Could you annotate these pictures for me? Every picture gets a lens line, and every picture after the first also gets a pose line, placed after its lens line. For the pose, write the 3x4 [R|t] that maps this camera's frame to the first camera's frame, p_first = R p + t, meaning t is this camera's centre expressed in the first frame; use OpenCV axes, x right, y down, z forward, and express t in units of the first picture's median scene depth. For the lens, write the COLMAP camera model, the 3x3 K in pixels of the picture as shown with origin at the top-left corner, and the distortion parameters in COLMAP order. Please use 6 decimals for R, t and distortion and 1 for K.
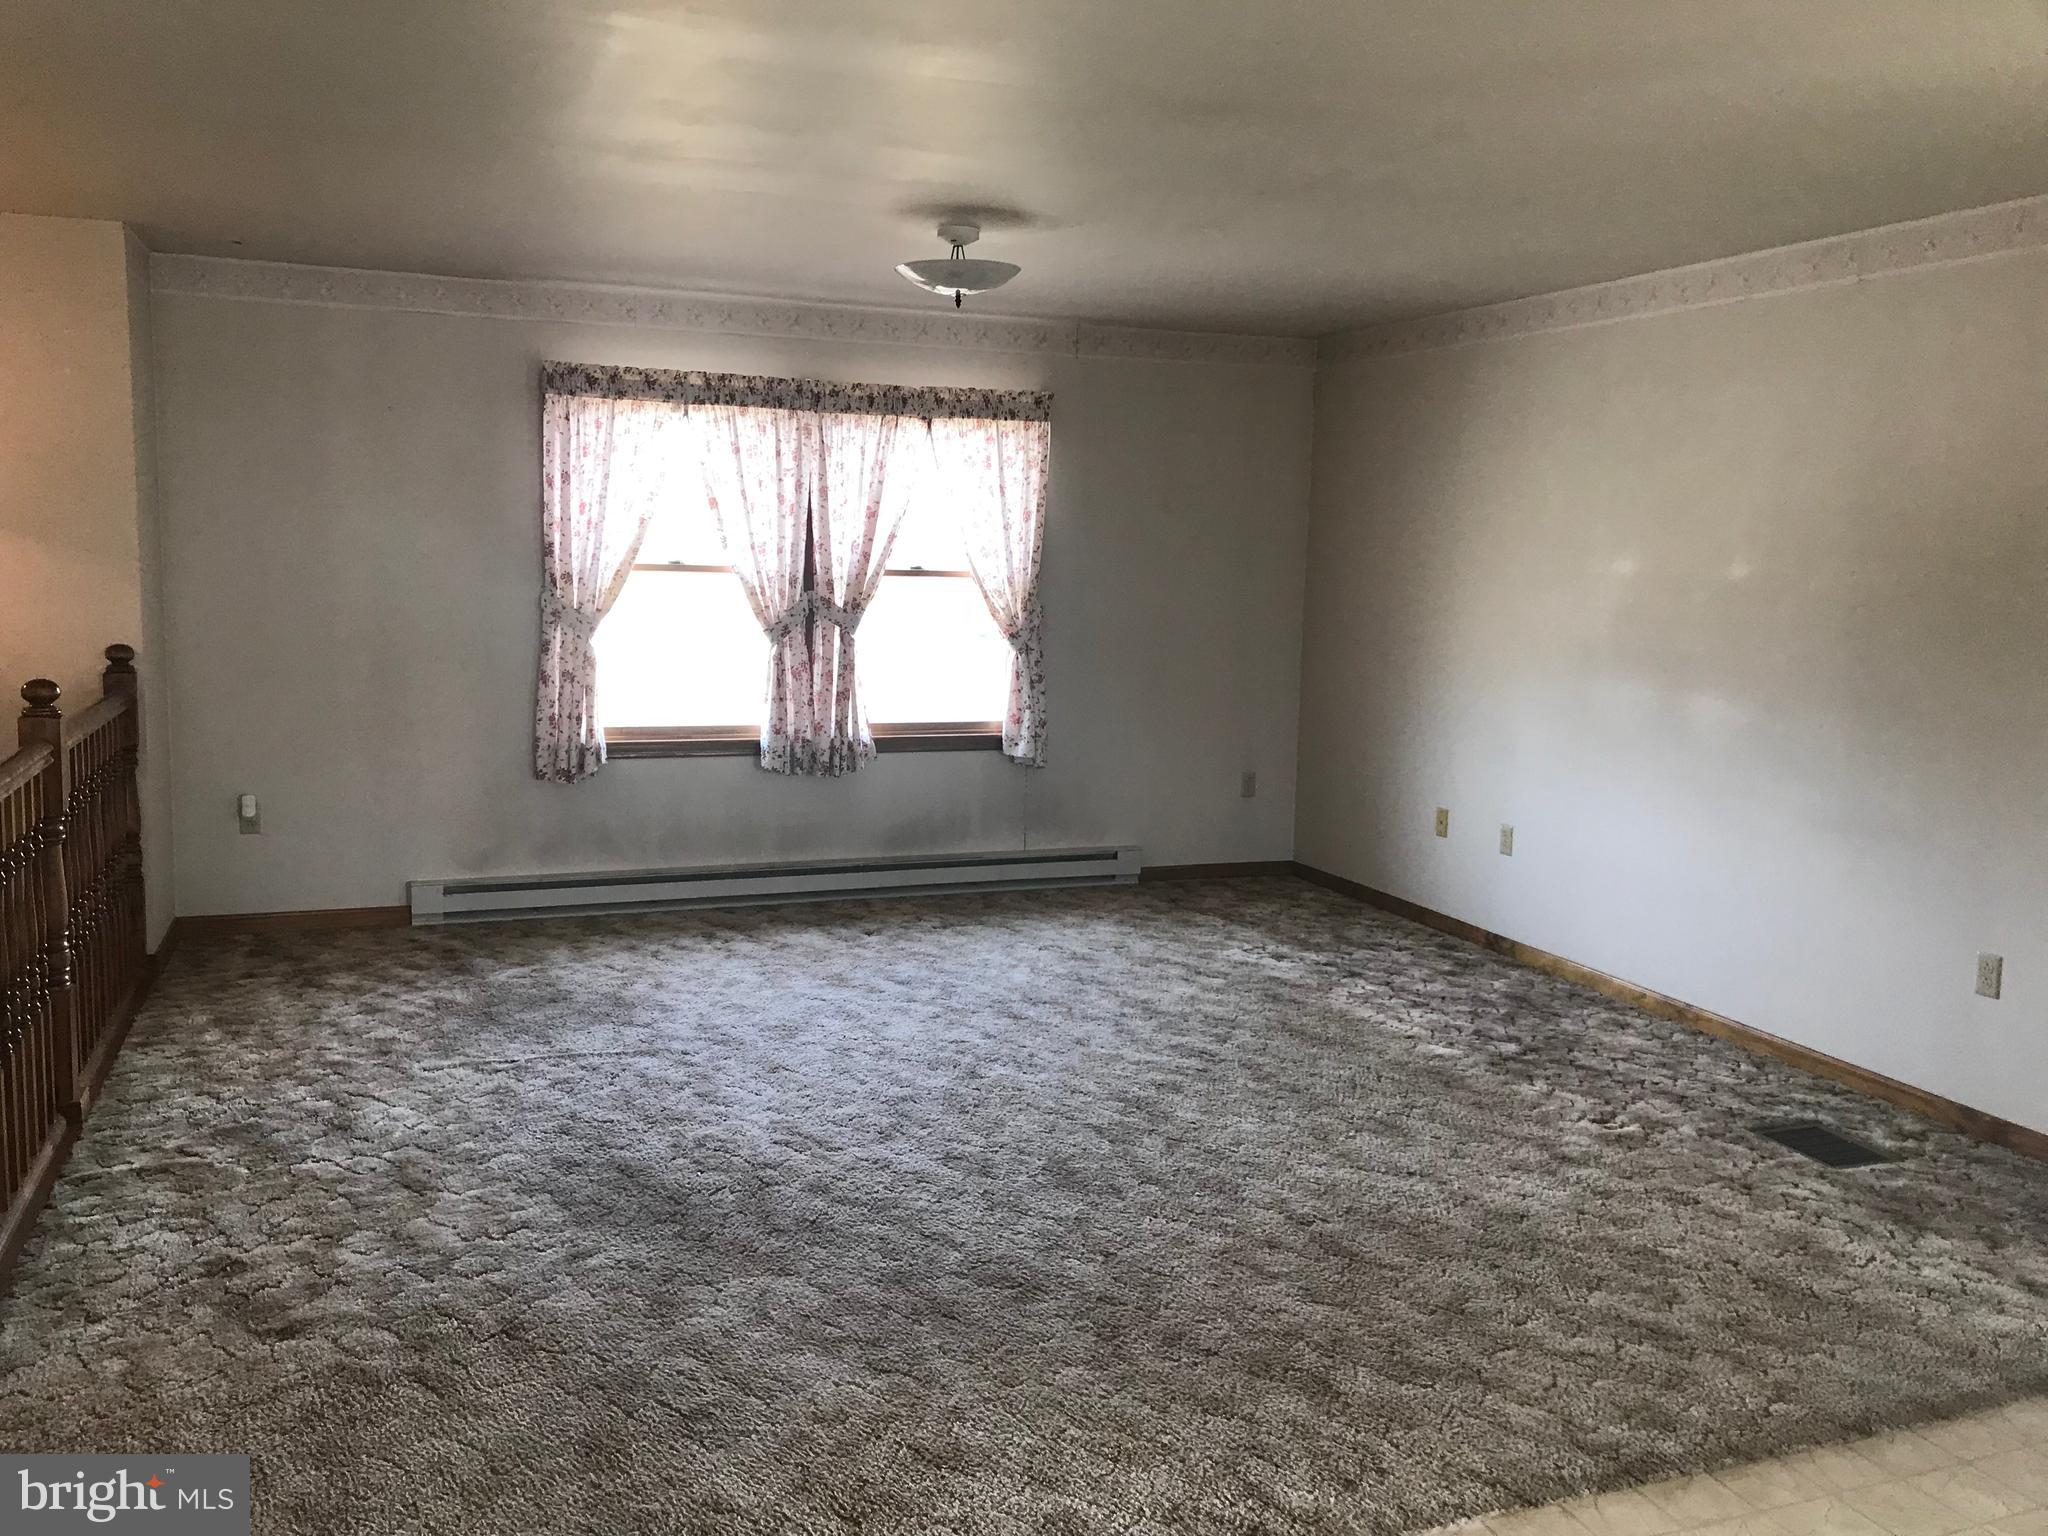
lens RADIAL K [[1691.8, 0, 1032.3], [0, 1691.8, 765.0], [0, 0, 1]] dist [0.037449, -0.024822]
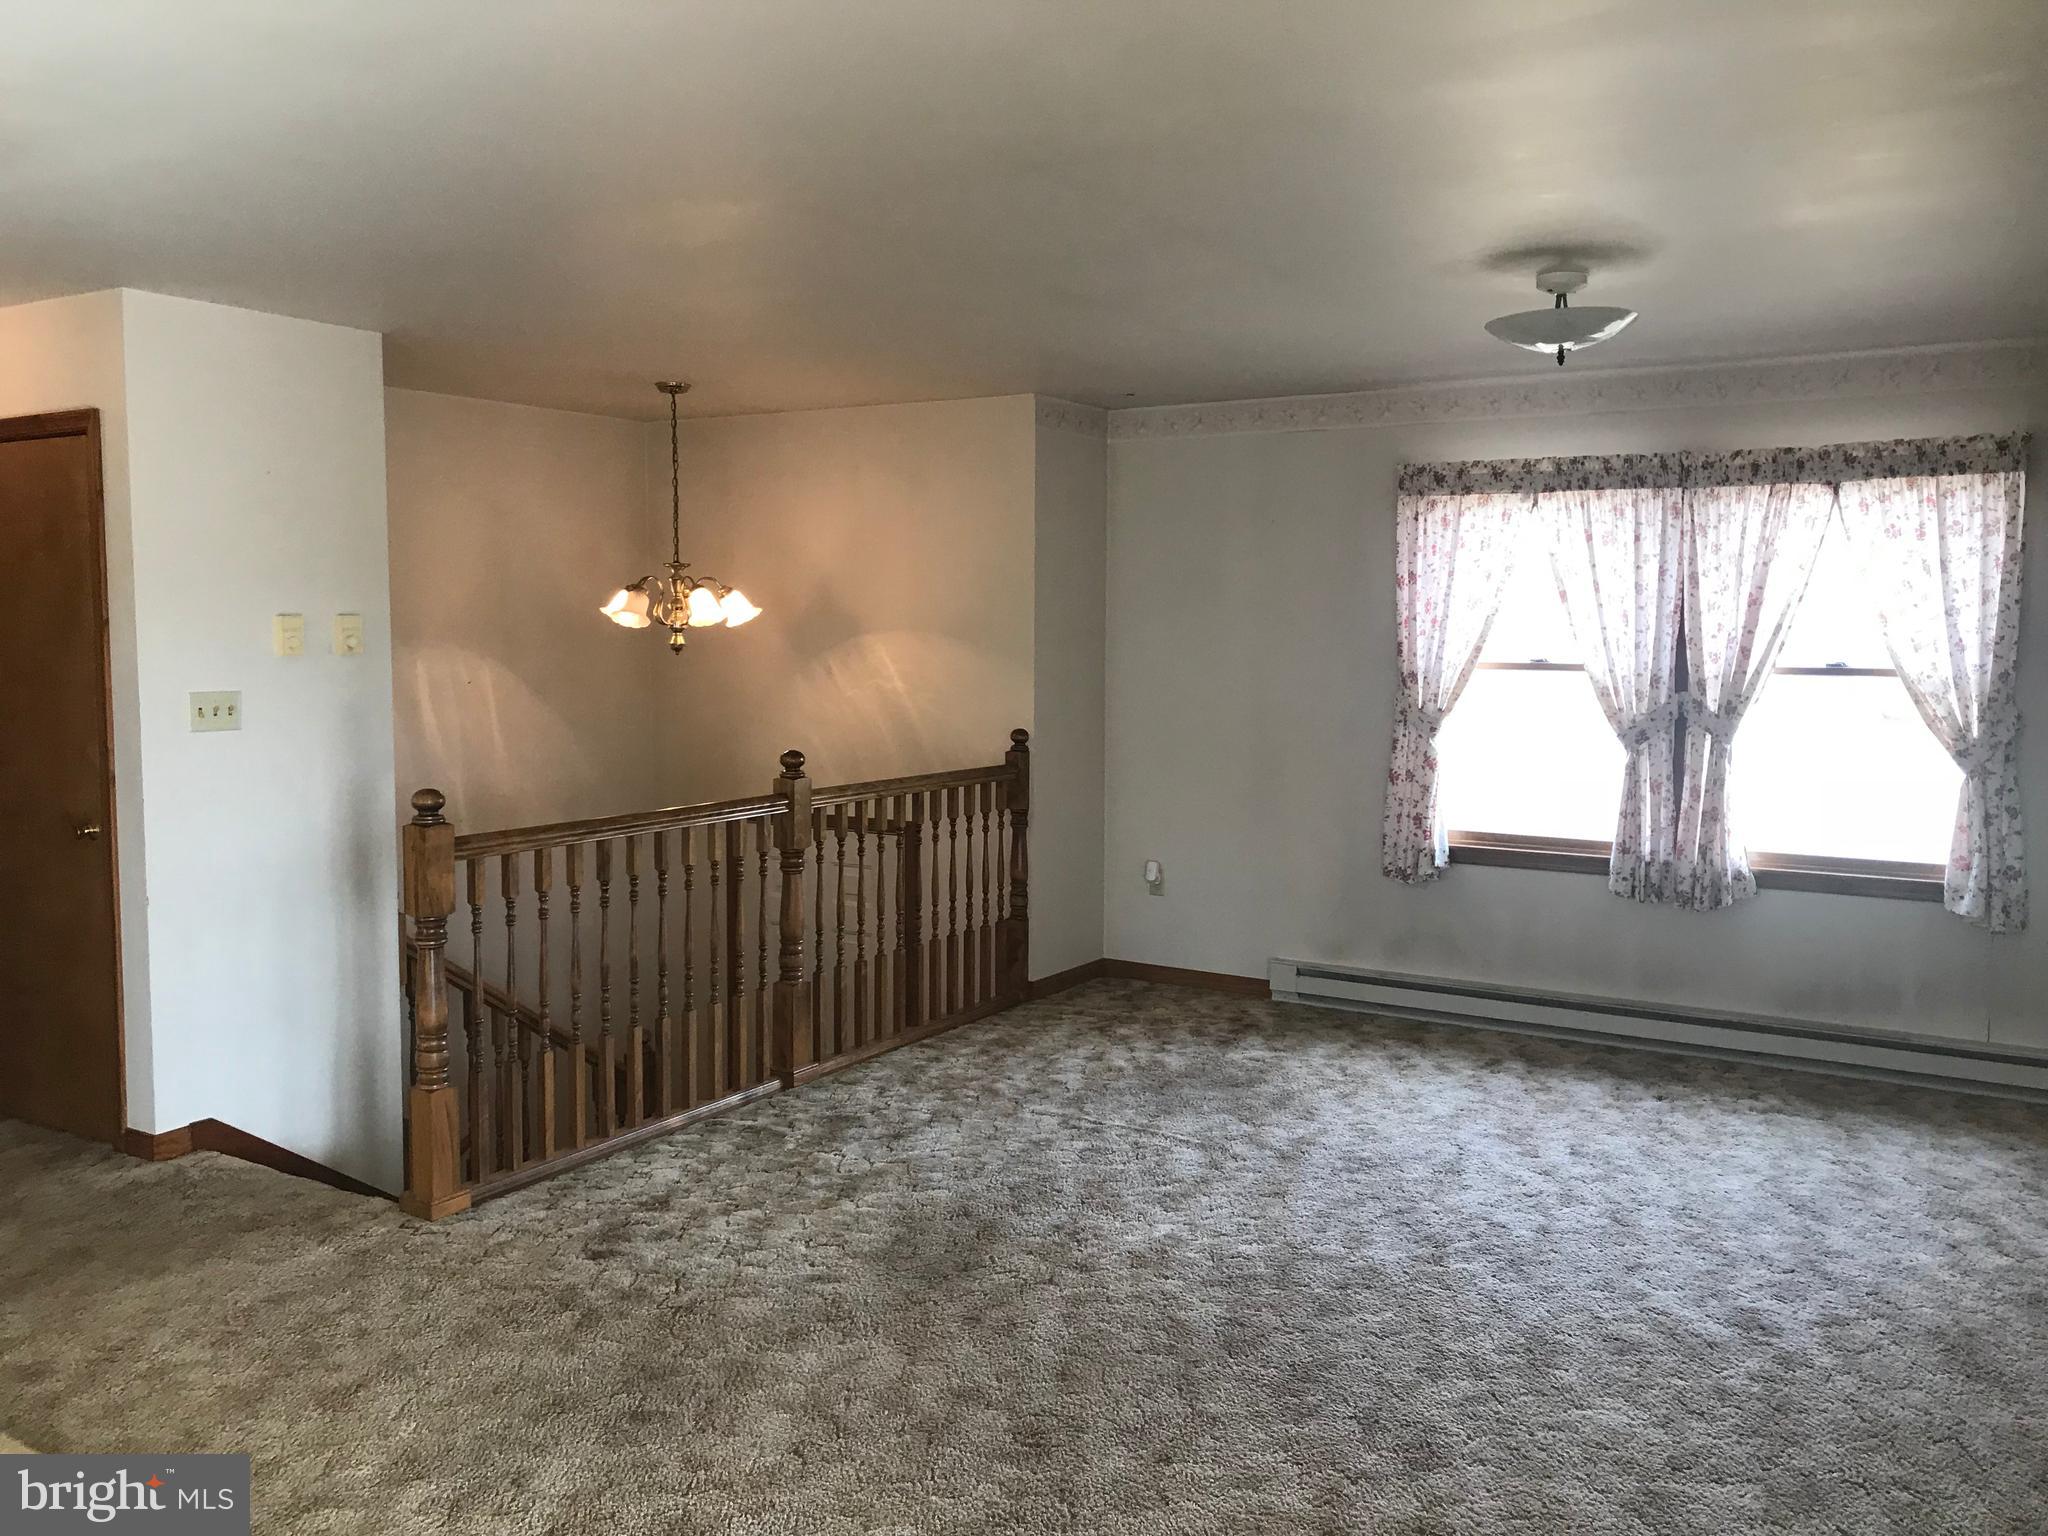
lens RADIAL K [[1691.8, 0, 1026.8], [0, 1691.8, 755.0], [0, 0, 1]] dist [0.037449, -0.024822]
pose [[0.597981, 0.042133, -0.800402, 0.389554], [-0.091772, 0.995649, -0.016152, -0.027762], [0.796239, 0.083113, 0.599246, 0.227432]]
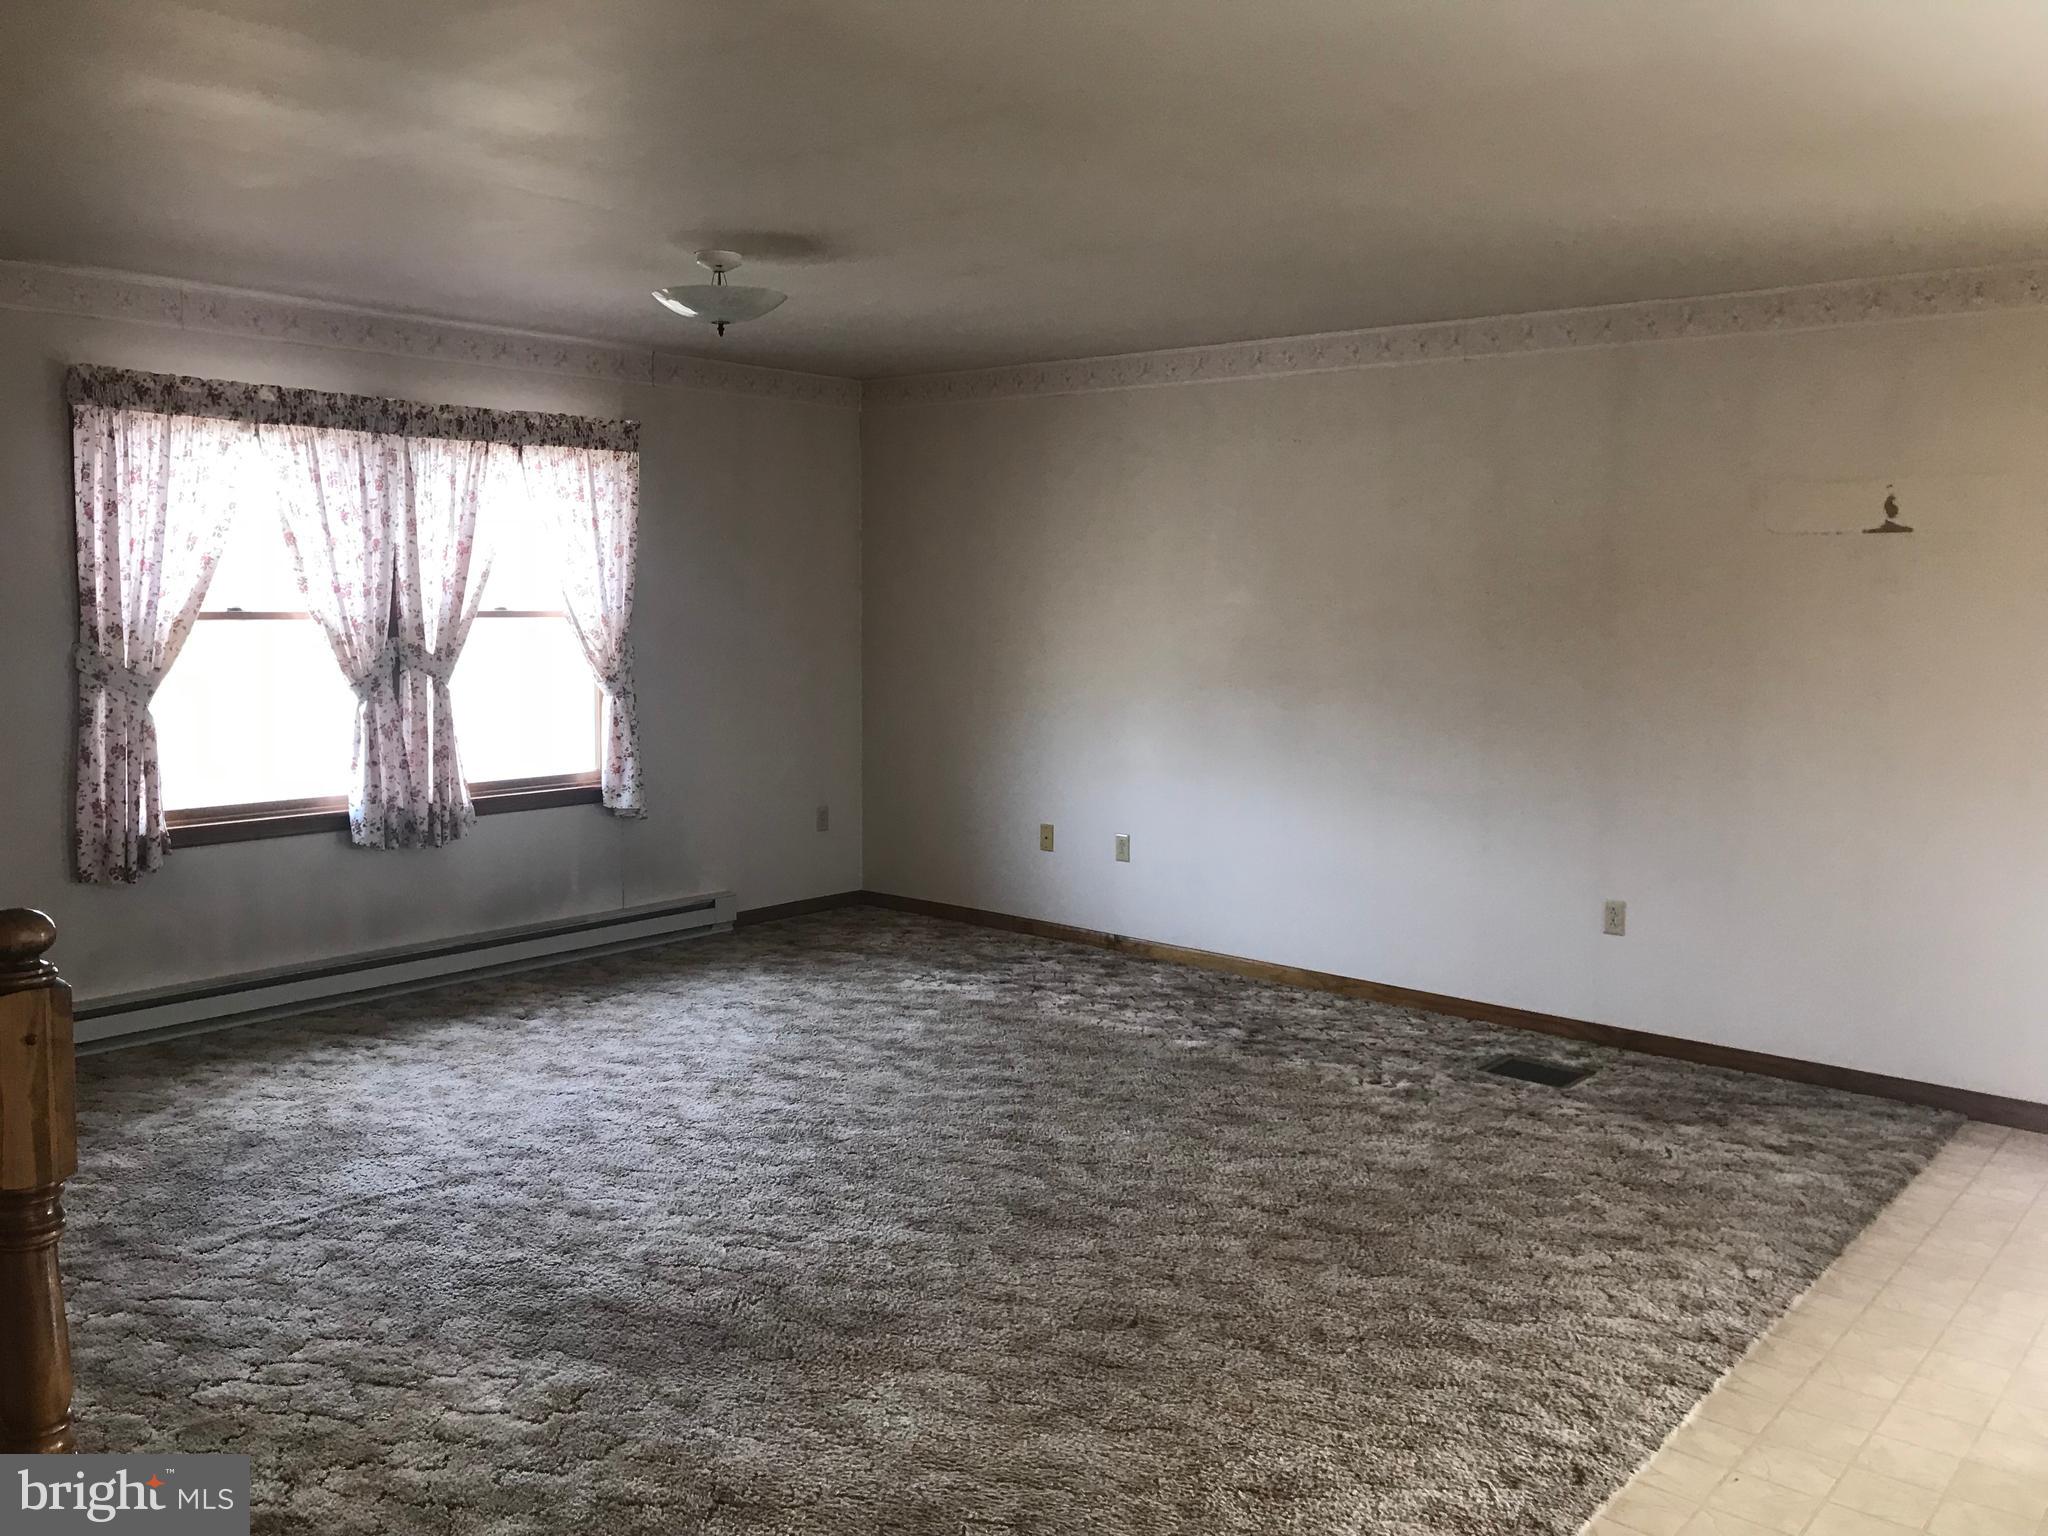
lens RADIAL K [[1691.8, 0, 1042.9], [0, 1691.8, 753.8], [0, 0, 1]] dist [0.037449, -0.024822]
pose [[0.873276, -0.062834, 0.483158, -0.285255], [0.073230, 0.997312, -0.002659, -0.016964], [-0.481692, 0.037704, 0.875529, 0.073136]]
